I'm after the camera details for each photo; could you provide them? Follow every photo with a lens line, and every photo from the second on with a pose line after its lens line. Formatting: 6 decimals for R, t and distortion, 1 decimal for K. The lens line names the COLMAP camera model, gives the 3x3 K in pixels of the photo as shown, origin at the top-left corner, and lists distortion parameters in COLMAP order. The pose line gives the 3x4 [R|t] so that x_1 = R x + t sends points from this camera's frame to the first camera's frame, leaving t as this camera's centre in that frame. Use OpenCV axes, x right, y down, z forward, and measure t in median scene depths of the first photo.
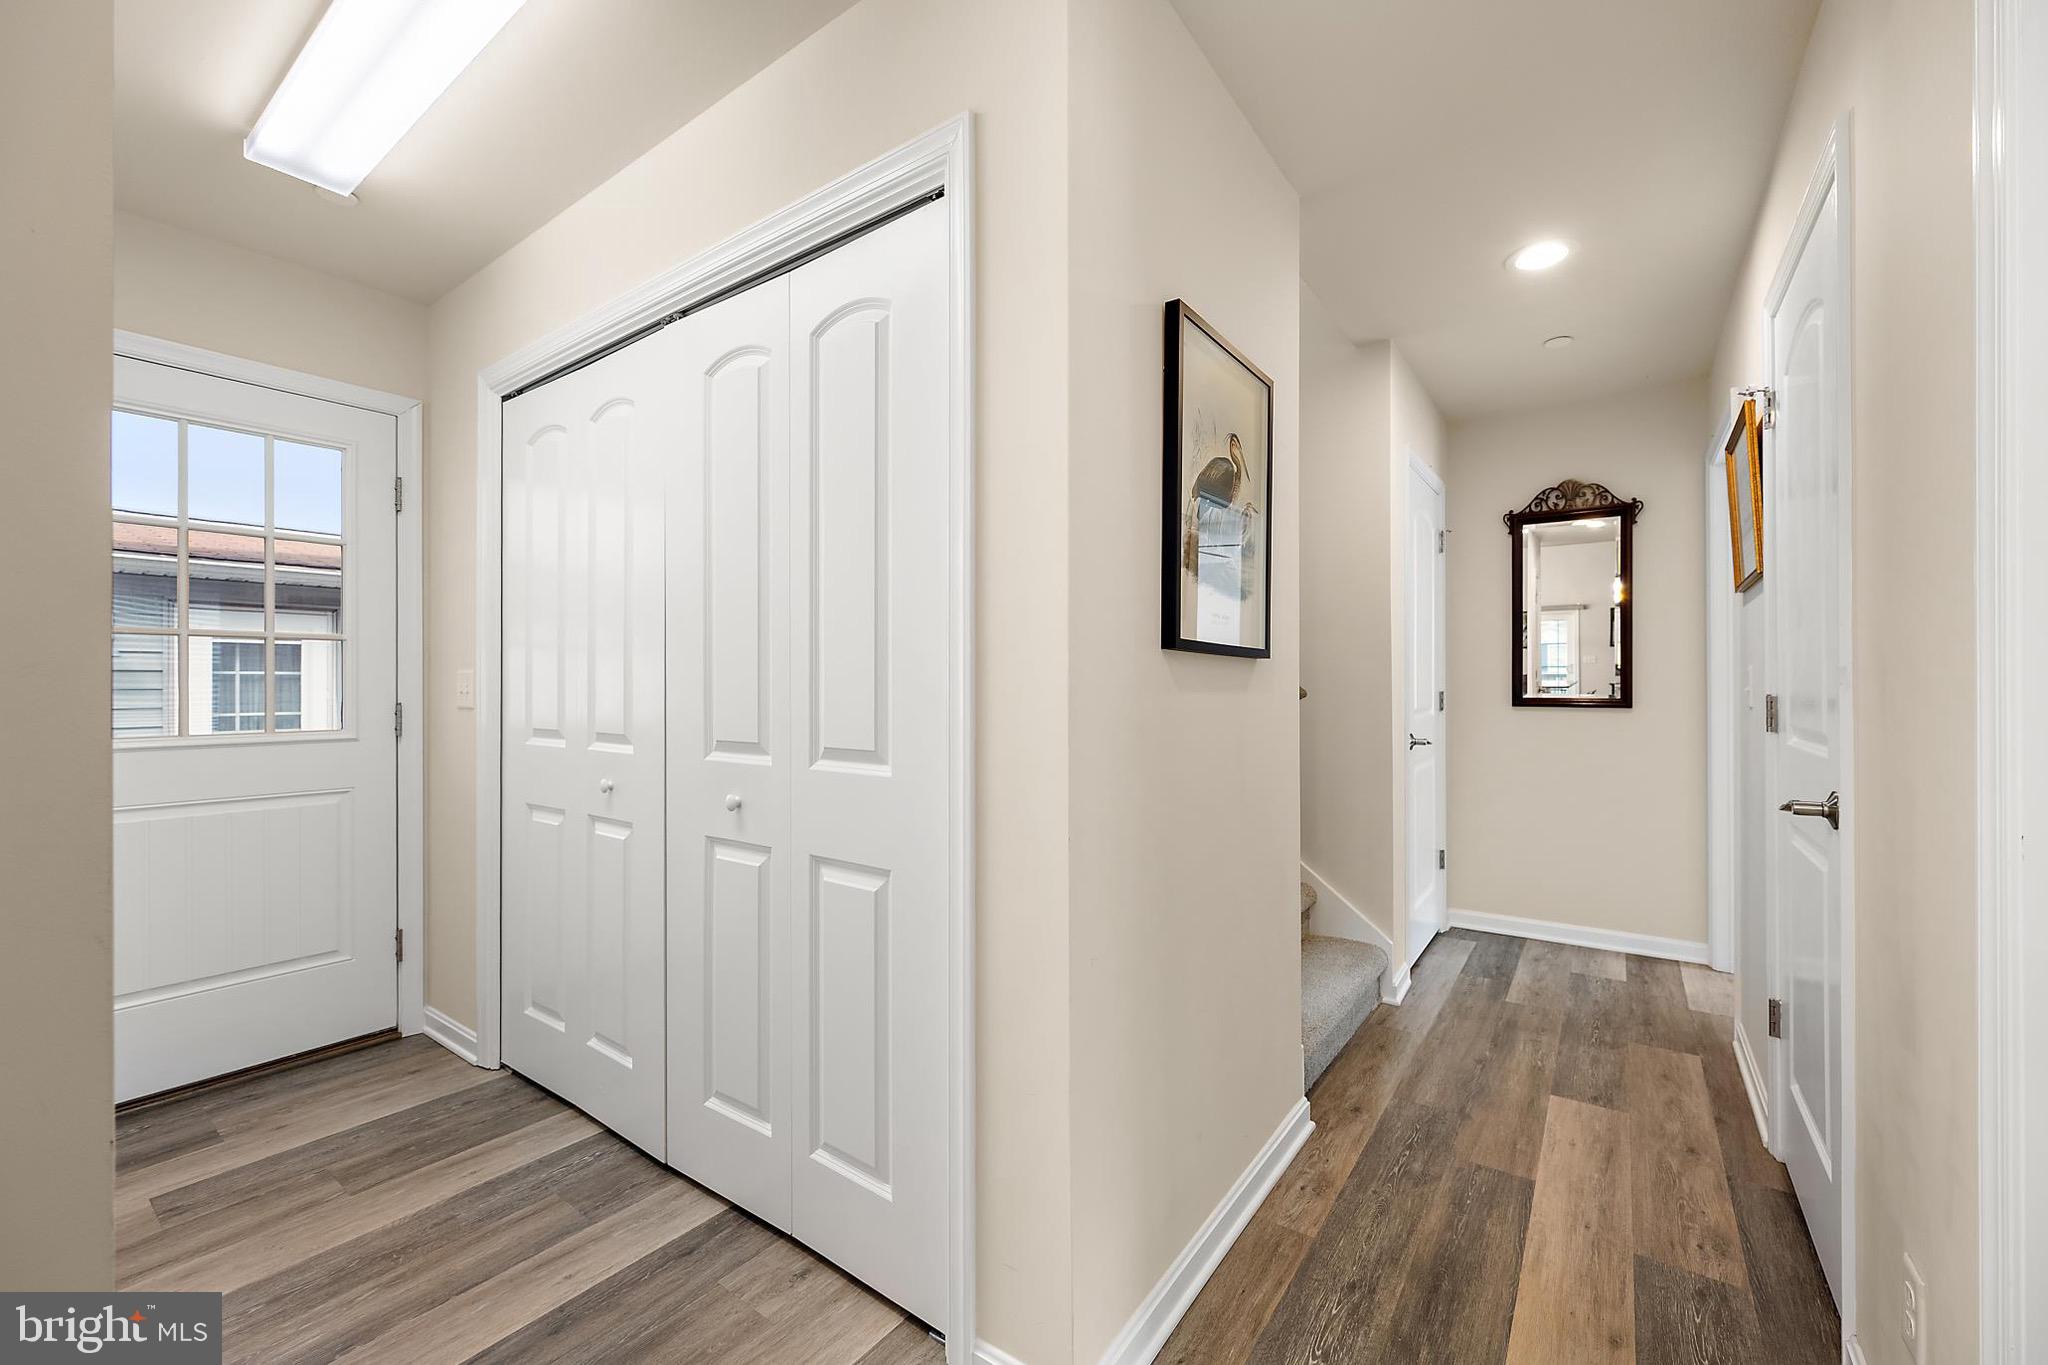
lens RADIAL K [[821.8, 0, 1024.0], [0, 821.8, 682.5], [0, 0, 1]] dist [-0.001434, -0.000212]
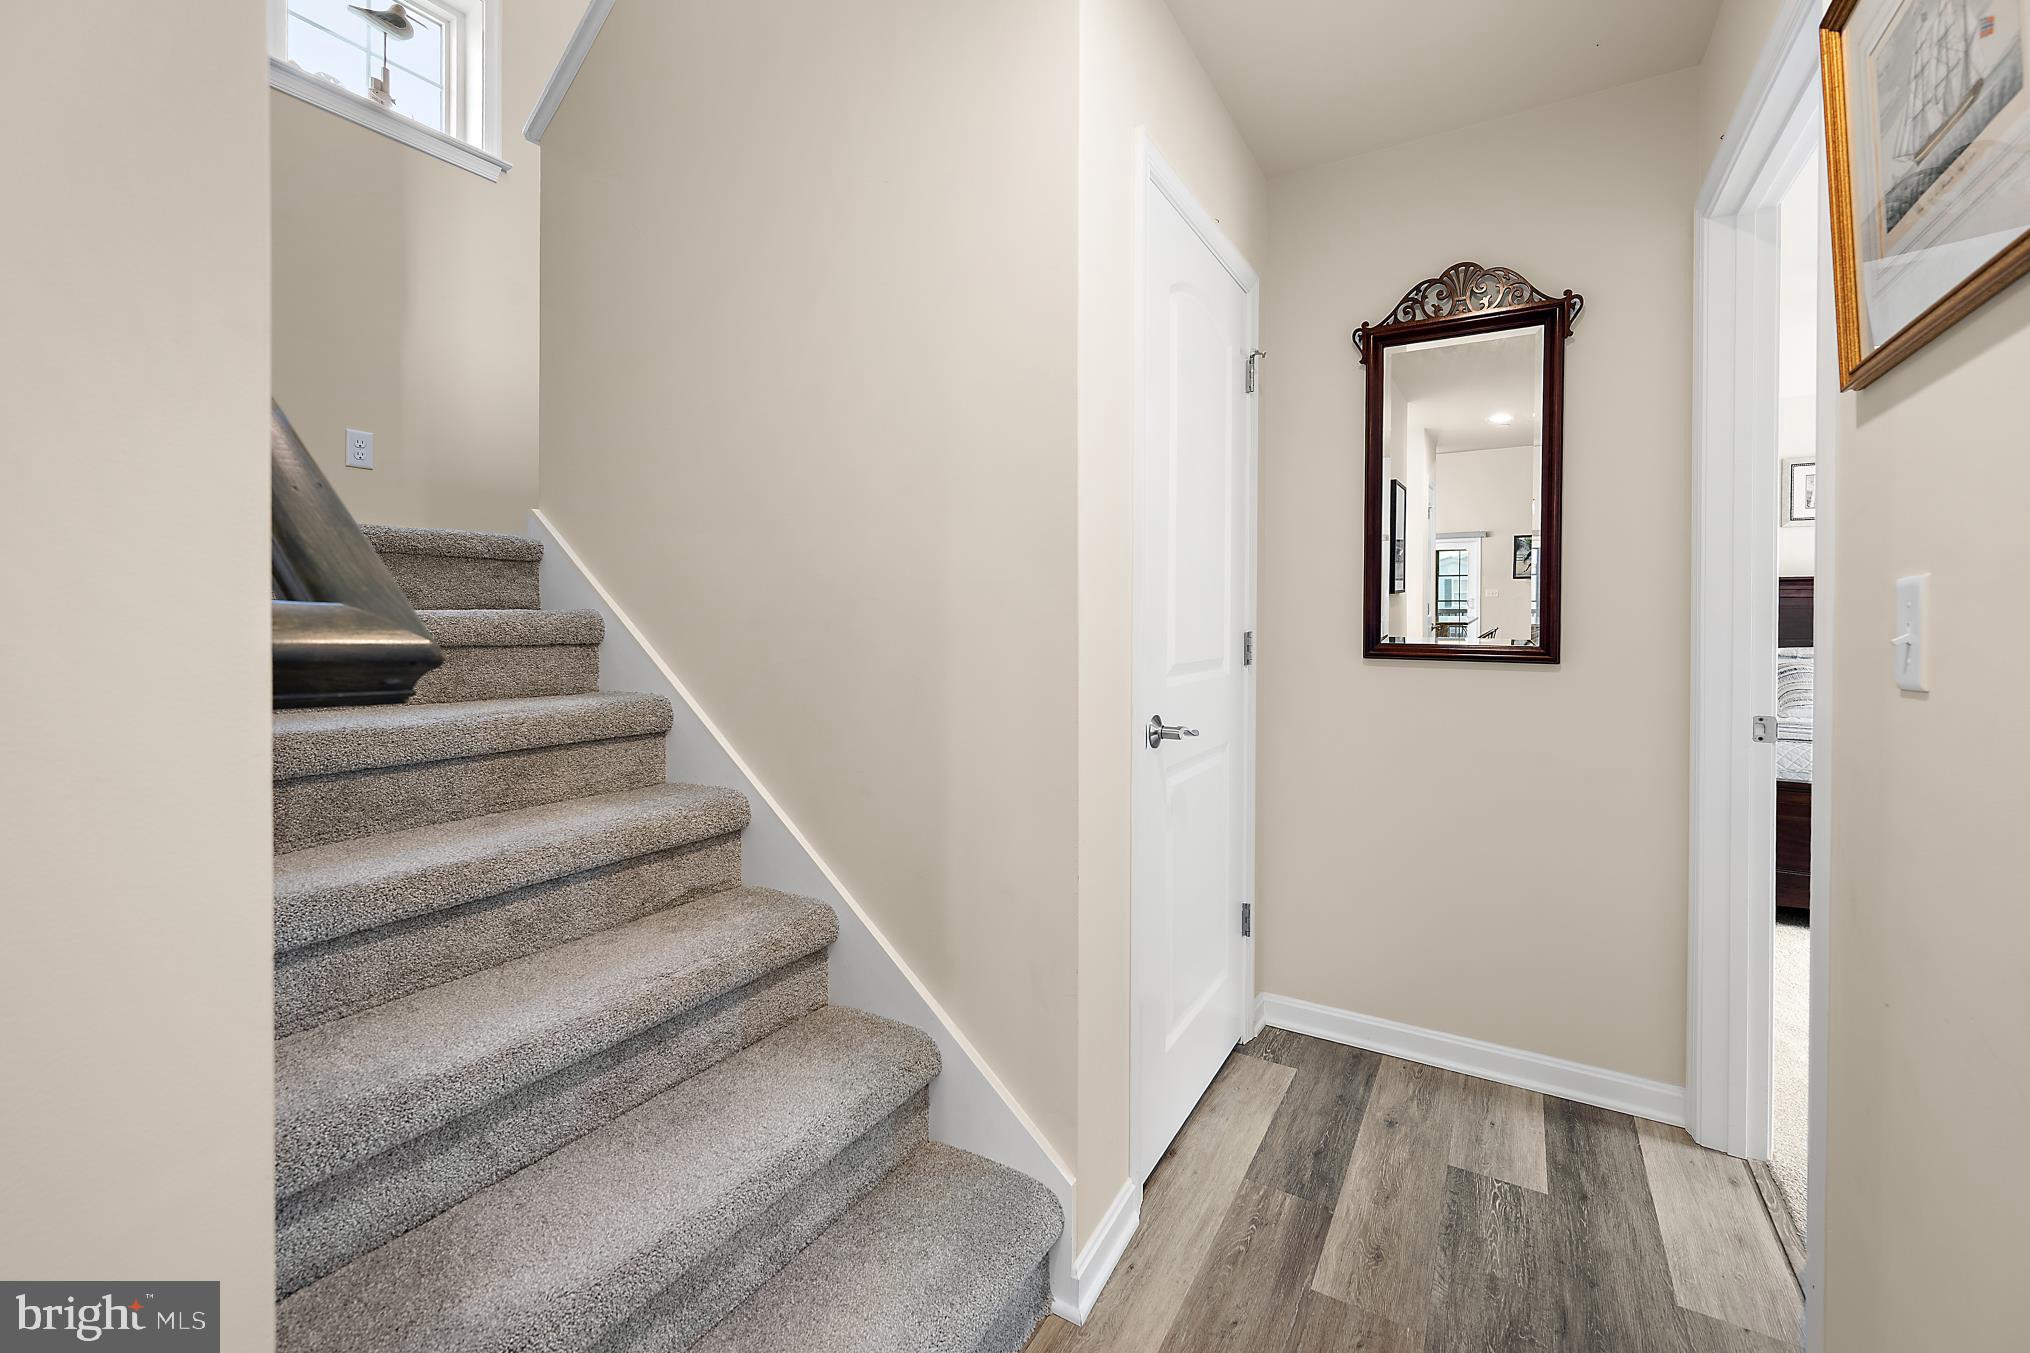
lens RADIAL K [[835.1, 0, 1019.6], [0, 835.1, 623.2], [0, 0, 1]] dist [-0.000694, -0.000146]
pose [[0.996097, 0.005748, 0.088080, 0.322226], [-0.006610, 0.999933, 0.009497, 0.000182], [-0.088019, -0.010042, 0.996068, 0.464254]]
